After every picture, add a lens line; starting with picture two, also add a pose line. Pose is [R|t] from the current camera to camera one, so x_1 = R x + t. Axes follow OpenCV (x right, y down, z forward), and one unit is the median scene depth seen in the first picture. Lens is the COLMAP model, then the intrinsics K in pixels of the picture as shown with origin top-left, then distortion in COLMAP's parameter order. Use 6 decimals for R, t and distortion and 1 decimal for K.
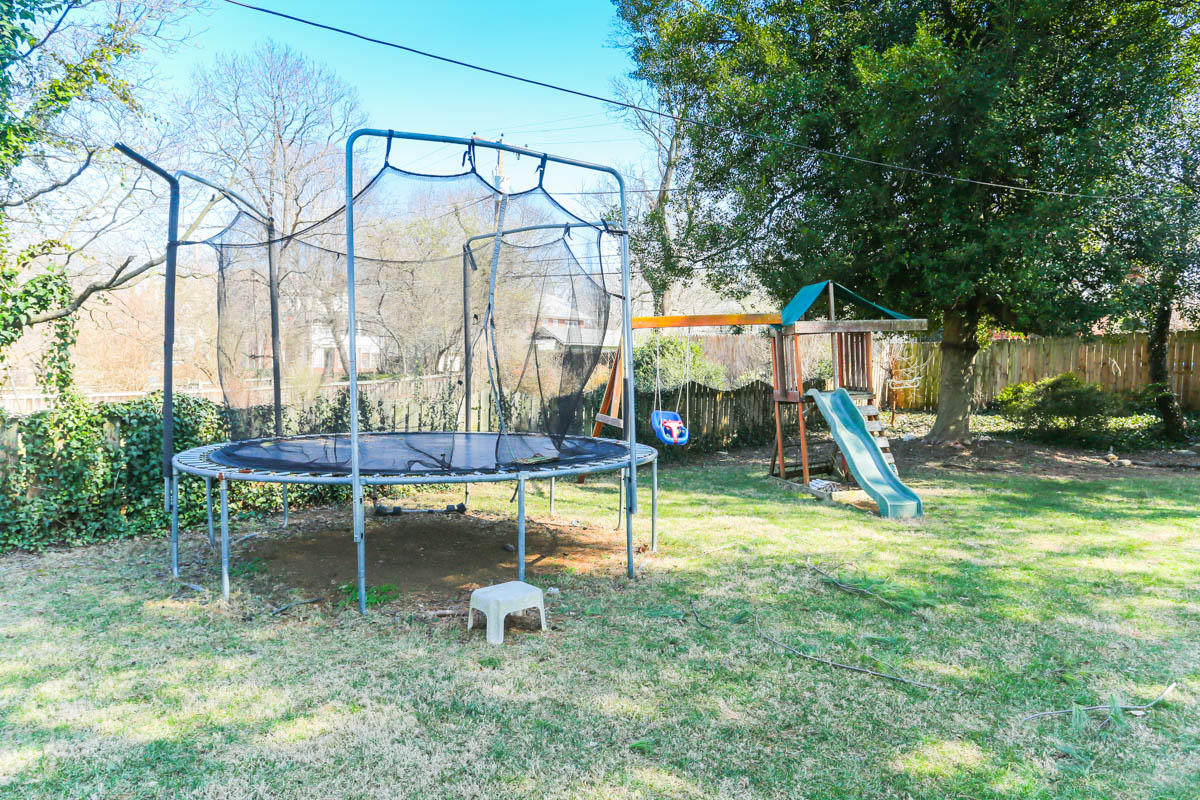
lens RADIAL K [[785.1, 0, 580.2], [0, 785.1, 386.5], [0, 0, 1]] dist [-0.000528, 0.000849]
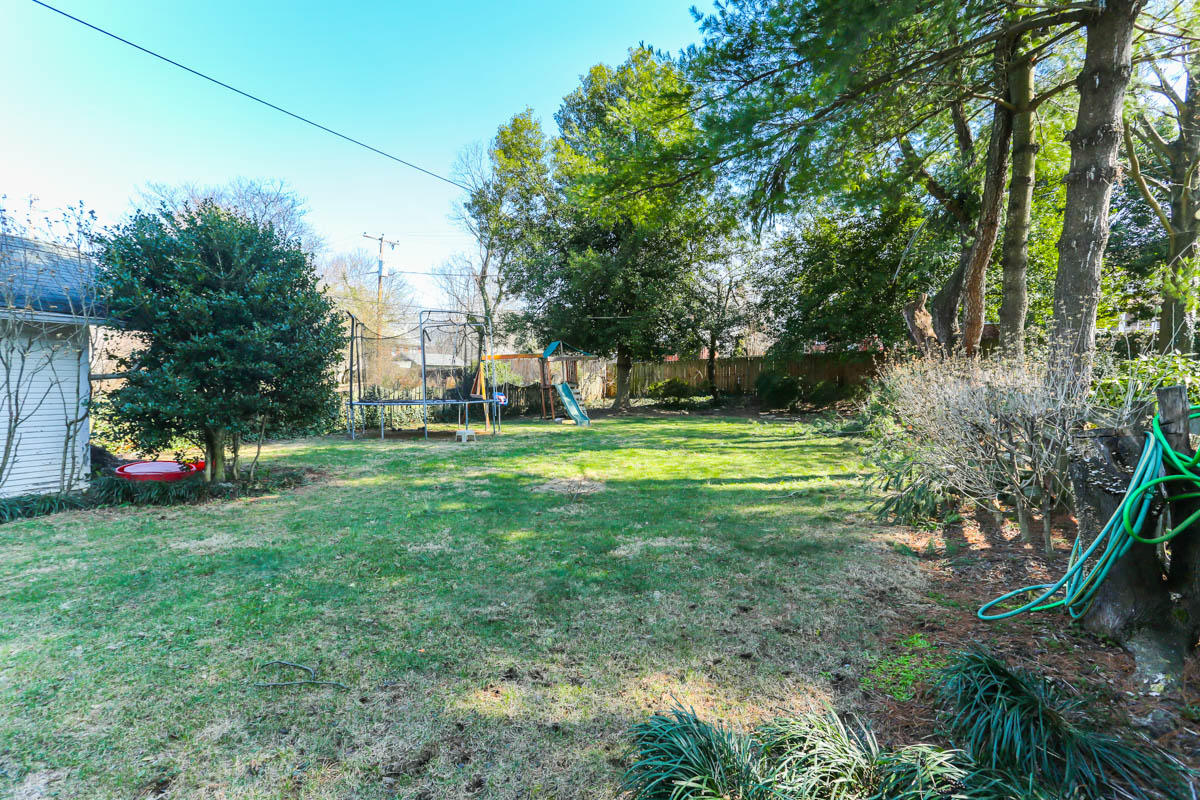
lens RADIAL K [[585.2, 0, 600.0], [0, 585.2, 400.0], [0, 0, 1]] dist [-0.002200, -0.000241]
pose [[0.952265, -0.023509, 0.304365, -0.099867], [0.020179, 0.999697, 0.014084, 0.022465], [-0.304604, -0.007270, 0.952451, -0.582708]]
